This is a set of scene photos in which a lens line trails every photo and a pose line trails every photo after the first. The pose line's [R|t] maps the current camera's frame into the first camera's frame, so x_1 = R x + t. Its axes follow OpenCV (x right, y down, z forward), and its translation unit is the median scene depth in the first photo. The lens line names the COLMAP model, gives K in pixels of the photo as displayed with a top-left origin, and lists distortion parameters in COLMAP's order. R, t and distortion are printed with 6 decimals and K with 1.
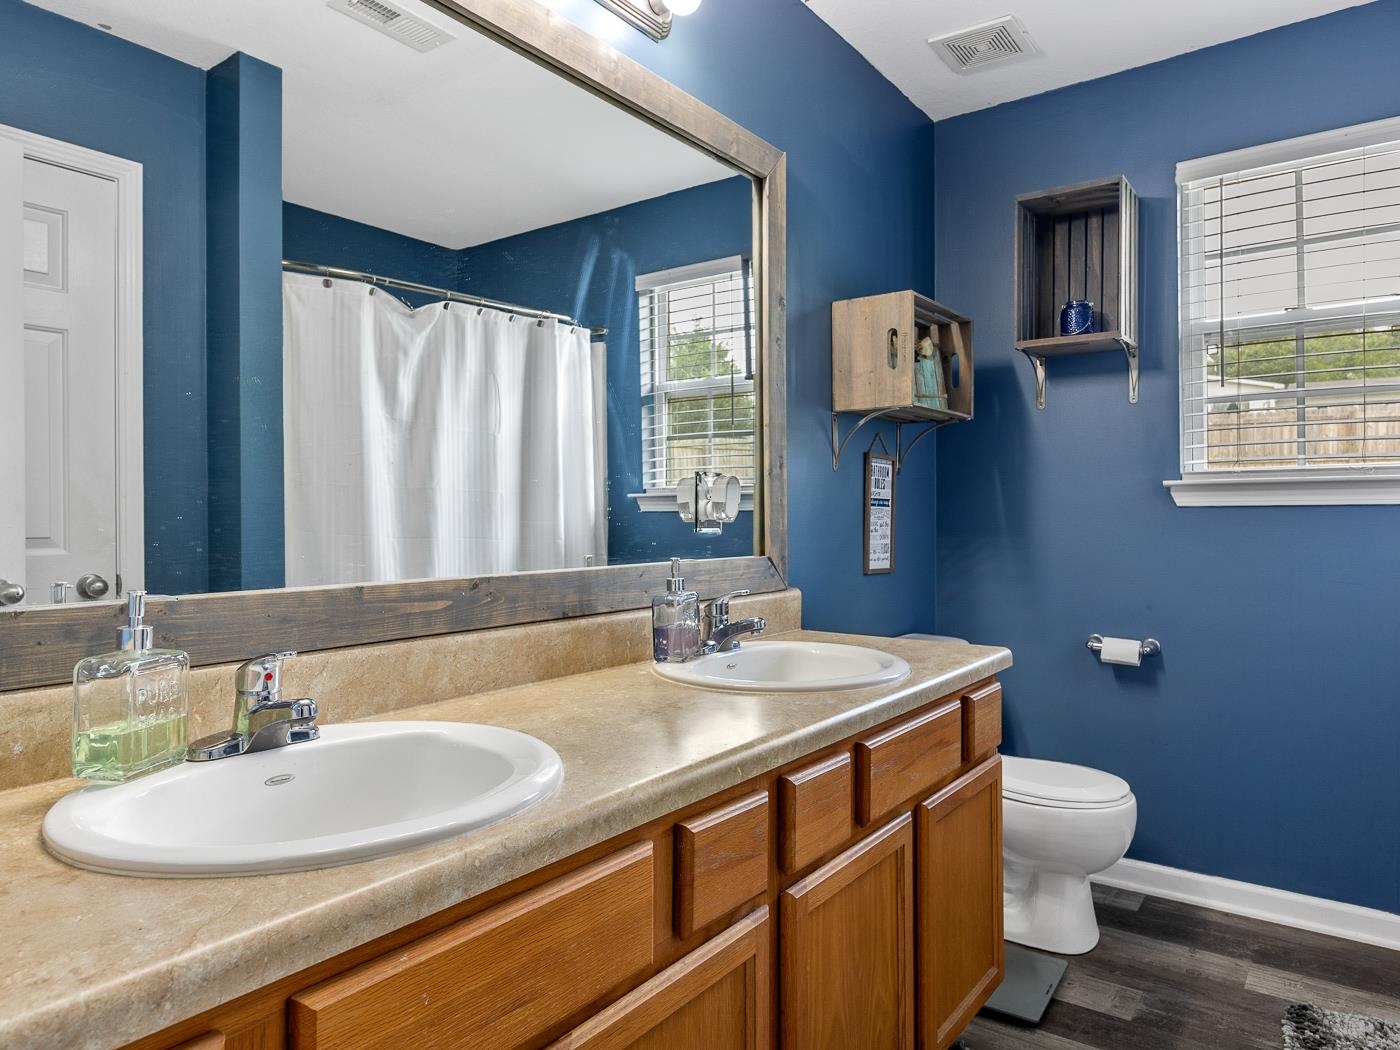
lens RADIAL K [[915.8, 0, 700.0], [0, 915.8, 525.0], [0, 0, 1]] dist [-0.003932, -0.001265]
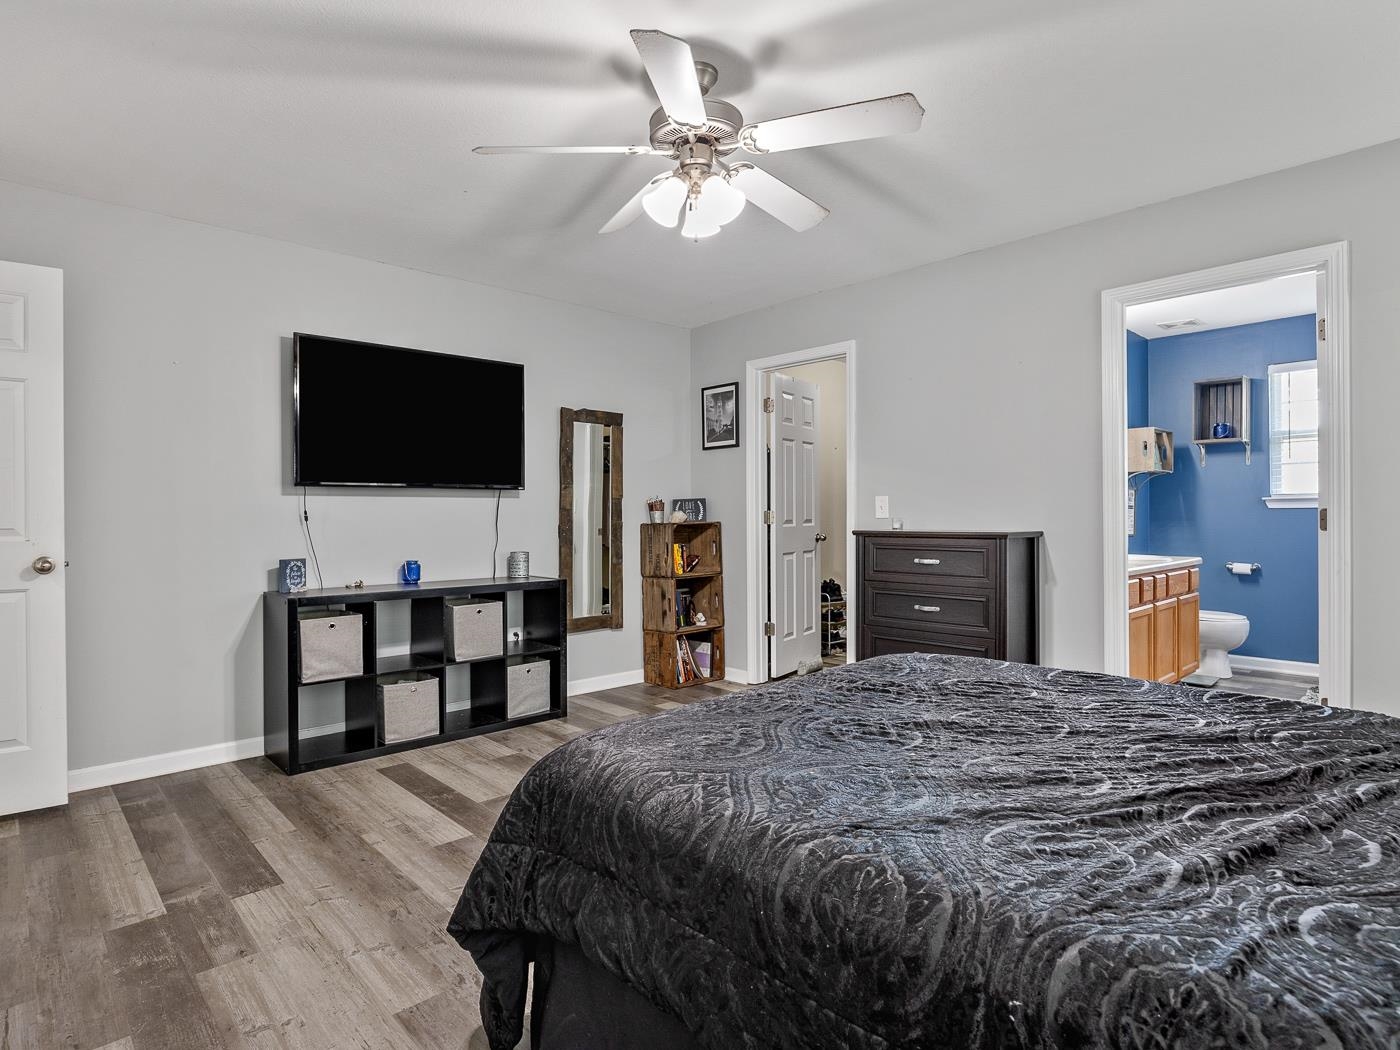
lens RADIAL K [[746.1, 0, 700.0], [0, 746.1, 525.0], [0, 0, 1]] dist [0.002987, 0.001172]
pose [[0.982469, -0.002329, -0.186410, -0.567417], [0.003163, 0.999986, 0.004177, 0.010285], [0.186398, -0.004693, 0.982463, -1.183887]]
